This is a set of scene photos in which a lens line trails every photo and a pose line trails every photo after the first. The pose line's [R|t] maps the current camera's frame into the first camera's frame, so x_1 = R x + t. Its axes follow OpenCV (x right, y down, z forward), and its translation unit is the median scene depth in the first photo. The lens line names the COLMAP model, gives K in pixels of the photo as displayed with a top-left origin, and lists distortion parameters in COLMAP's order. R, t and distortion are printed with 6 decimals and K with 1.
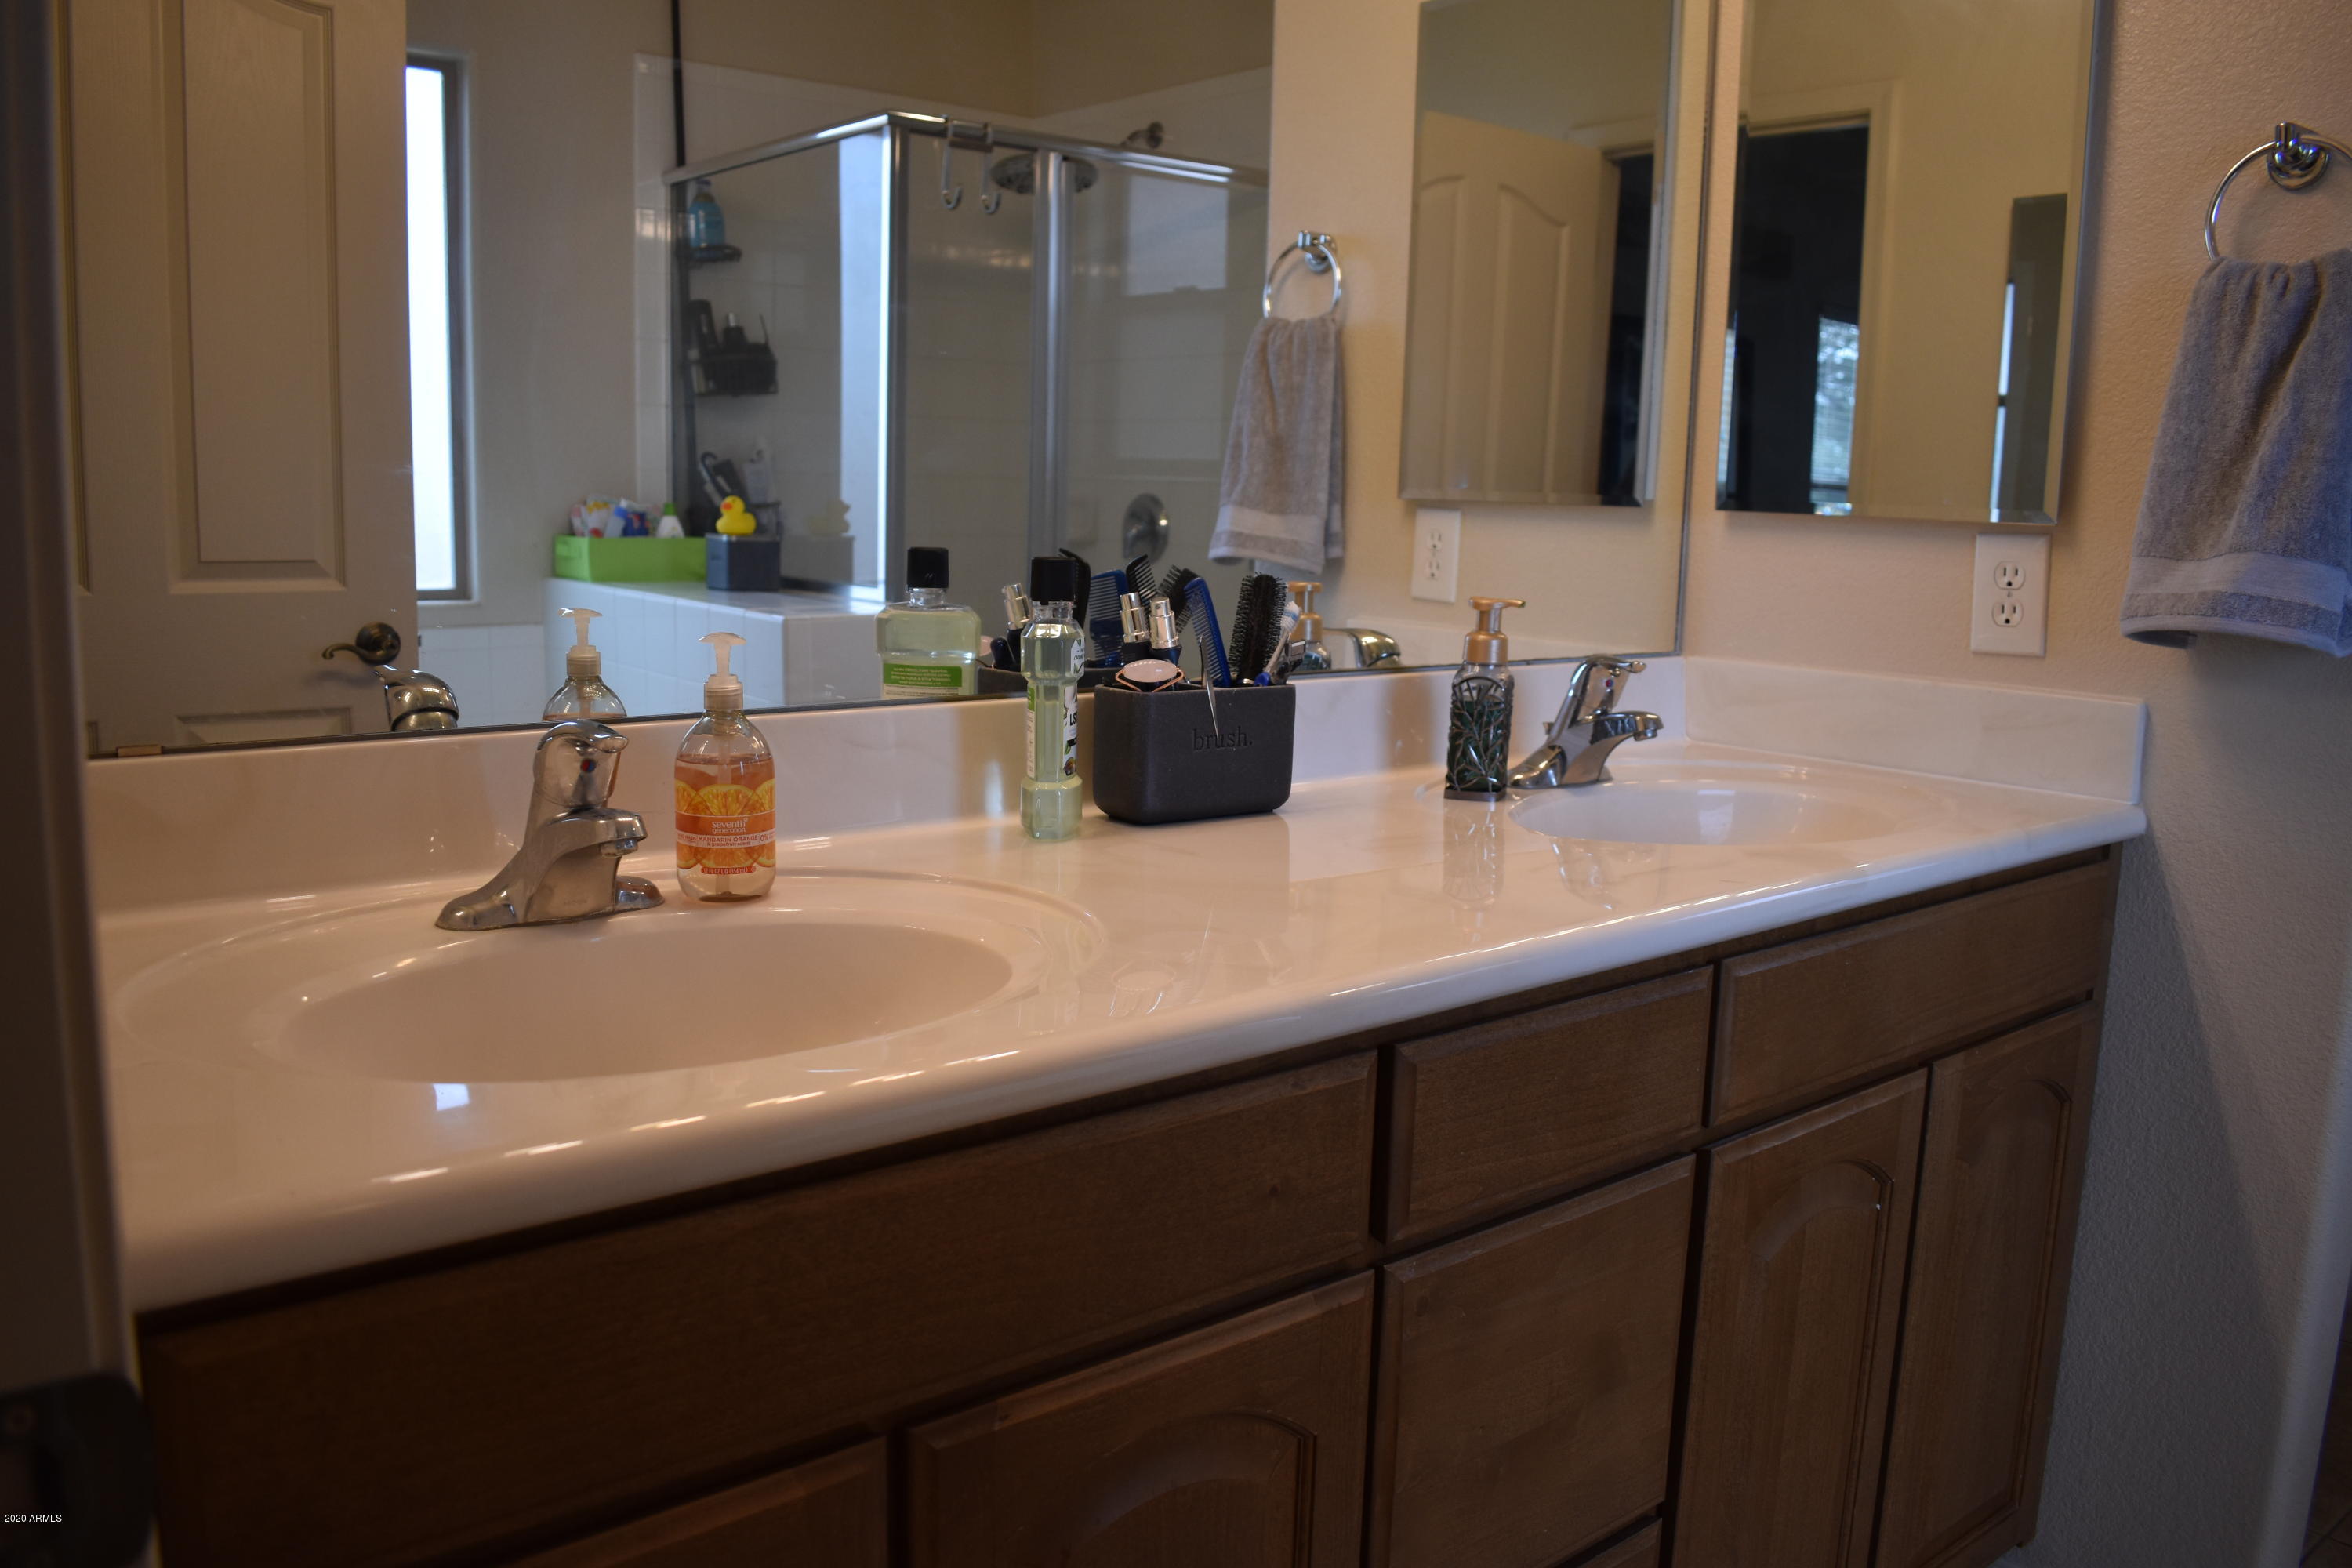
lens RADIAL K [[1848.7, 0, 1182.0], [0, 1848.7, 787.7], [0, 0, 1]] dist [-0.098459, 0.019297]
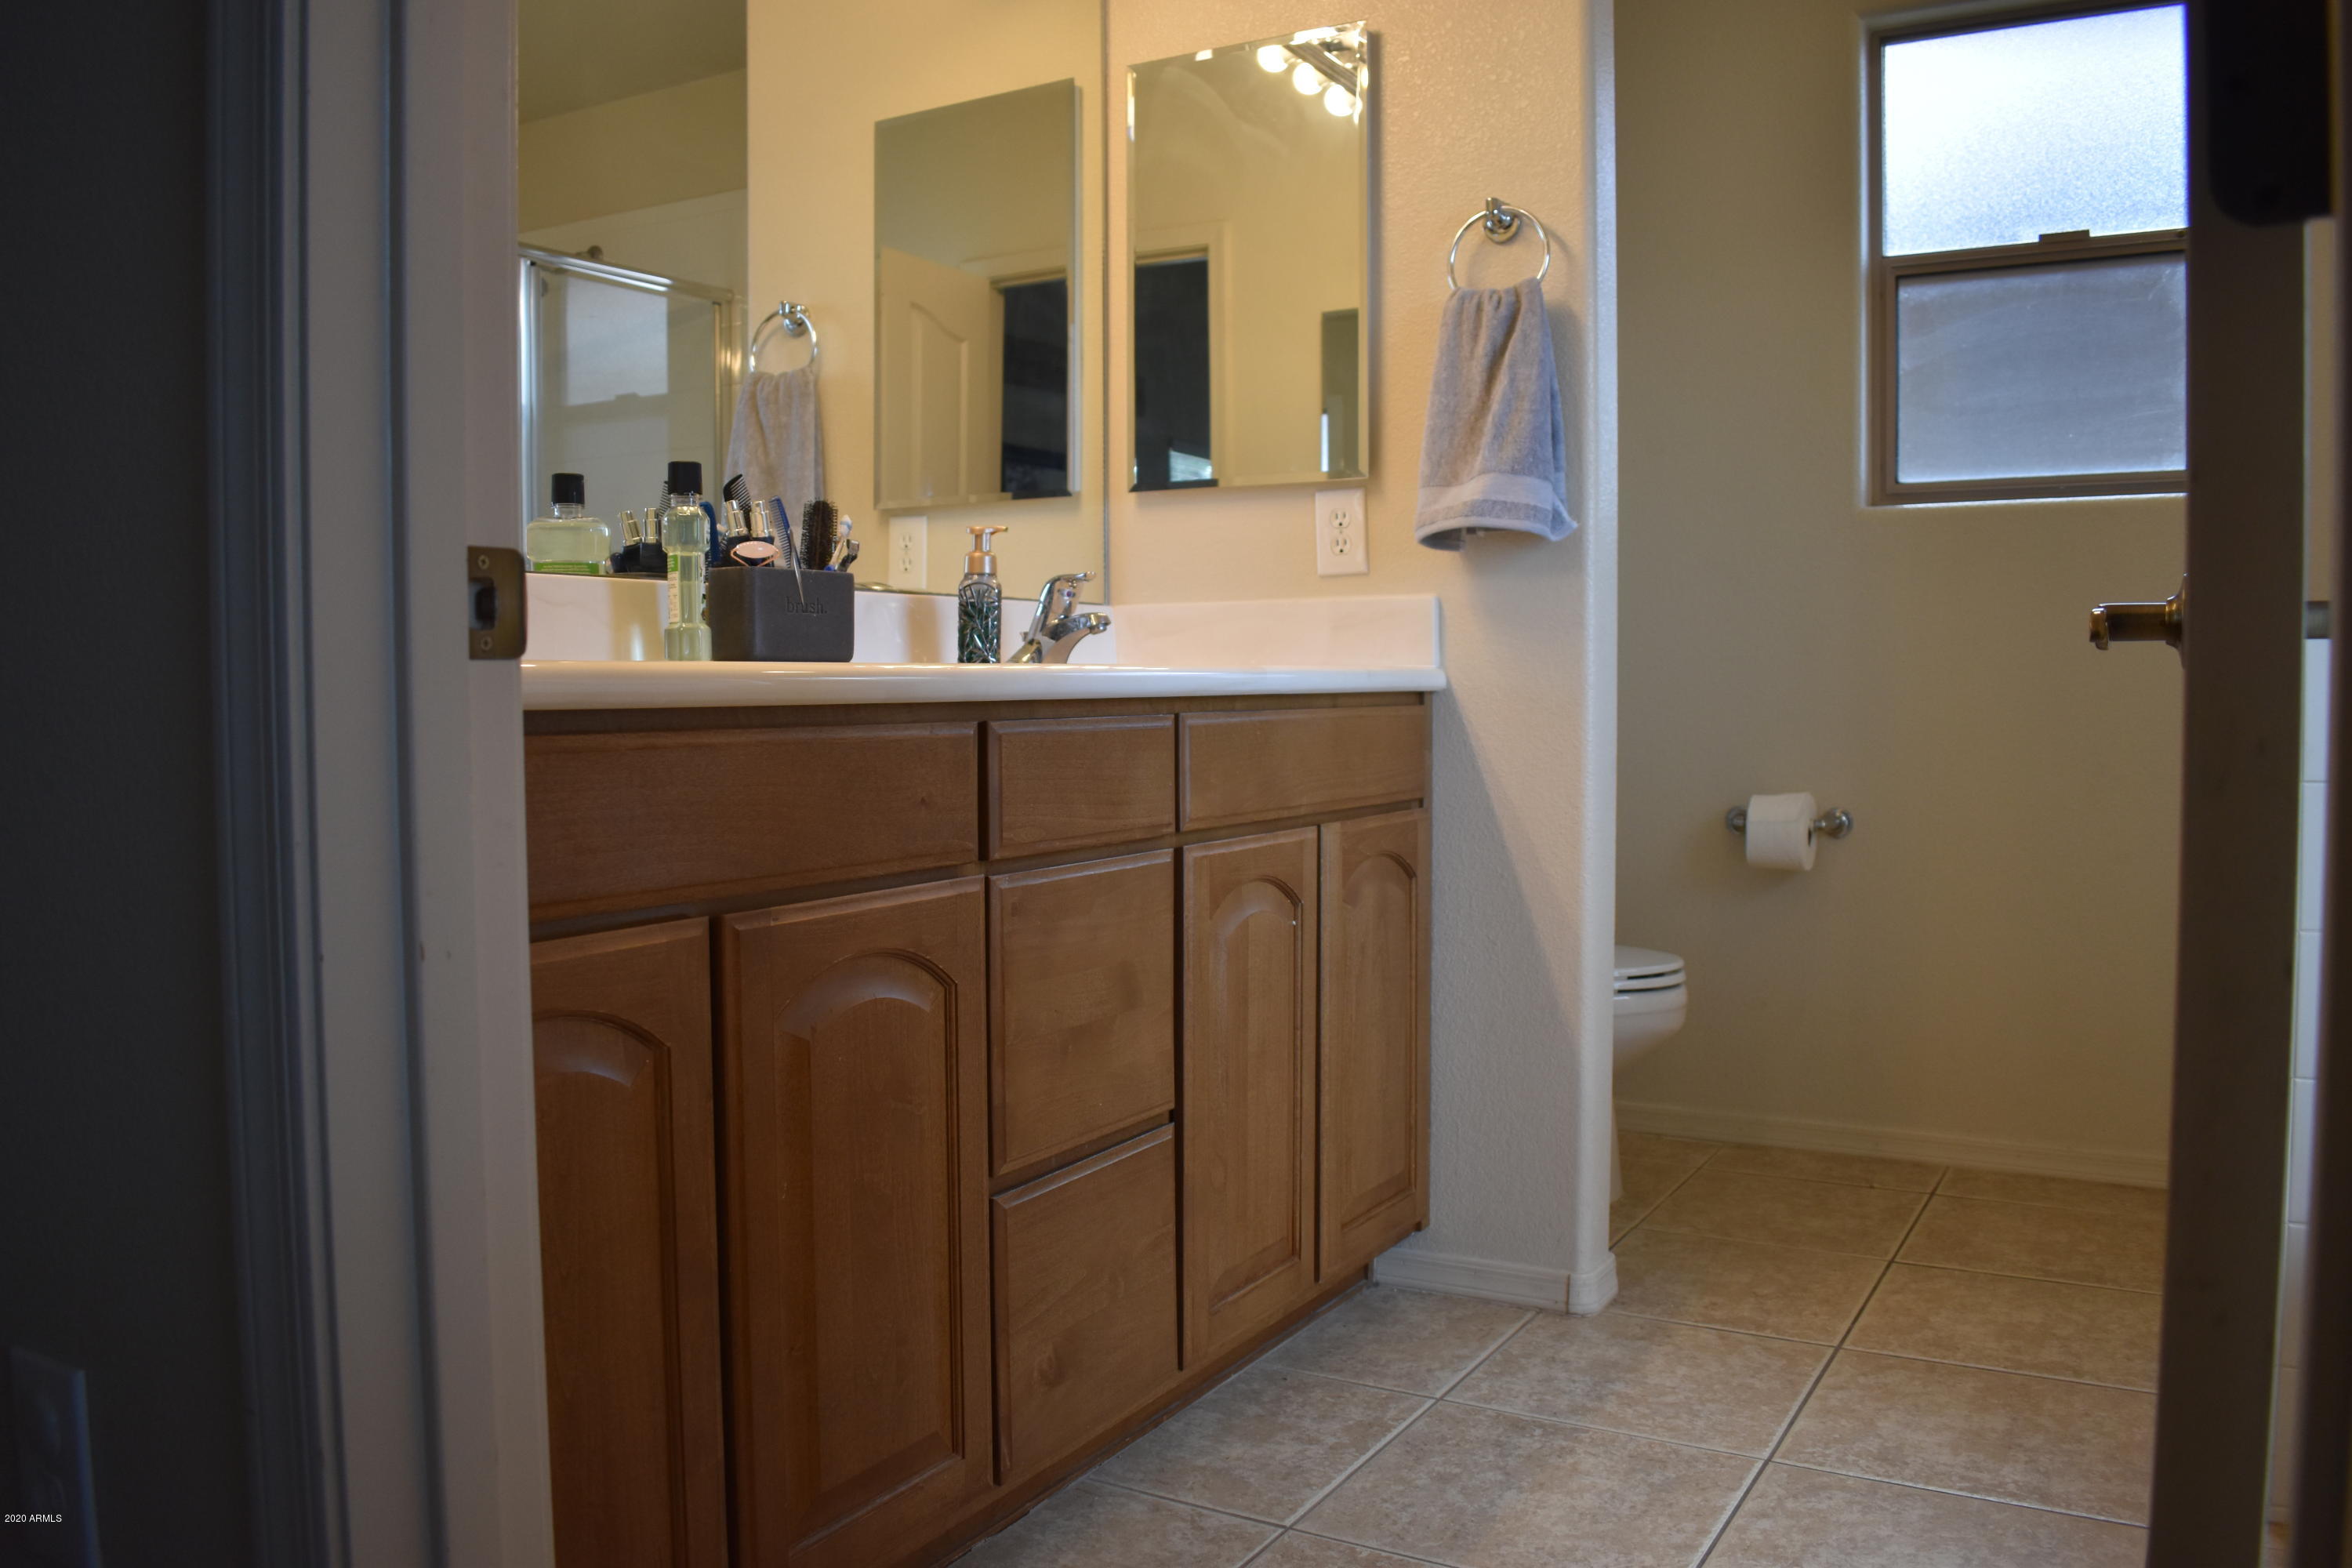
lens RADIAL K [[1848.7, 0, 1182.0], [0, 1848.7, 787.7], [0, 0, 1]] dist [-0.098459, 0.019297]
pose [[0.942120, -0.049261, 0.331636, -0.161071], [0.081774, 0.993037, -0.084801, 0.226075], [-0.325149, 0.107011, 0.939588, -0.317336]]
